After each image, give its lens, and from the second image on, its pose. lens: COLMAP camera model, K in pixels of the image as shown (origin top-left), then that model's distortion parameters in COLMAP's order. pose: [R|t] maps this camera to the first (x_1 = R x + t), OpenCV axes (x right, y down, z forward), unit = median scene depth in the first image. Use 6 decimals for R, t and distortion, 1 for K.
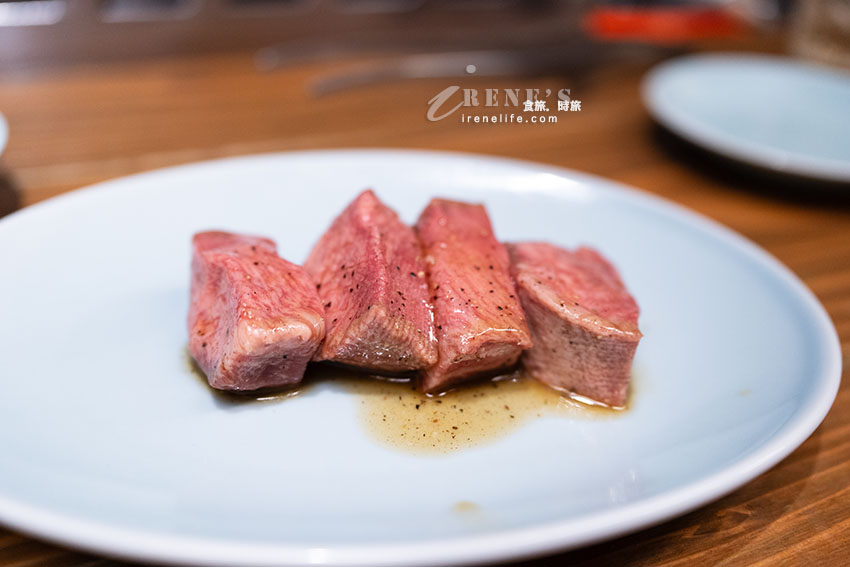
lens RADIAL K [[822.6, 0, 424.0], [0, 822.6, 285.0], [0, 0, 1]] dist [0.019771, 0.000000]
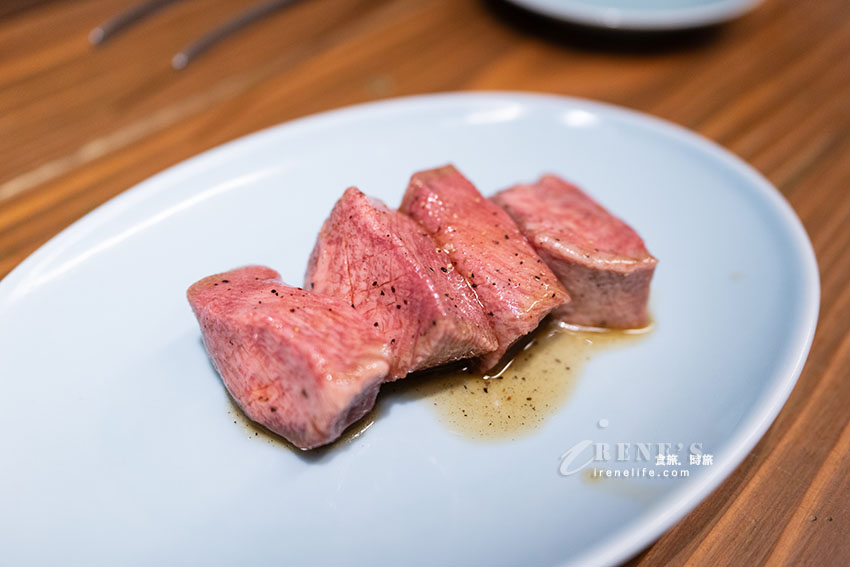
lens RADIAL K [[822.6, 0, 424.6], [0, 822.6, 281.1], [0, 0, 1]] dist [0.019771, 0.000000]
pose [[0.916040, -0.312764, 0.251097, -0.295001], [0.257188, 0.938434, 0.230644, -0.239985], [-0.307775, -0.146699, 0.940082, 0.065892]]
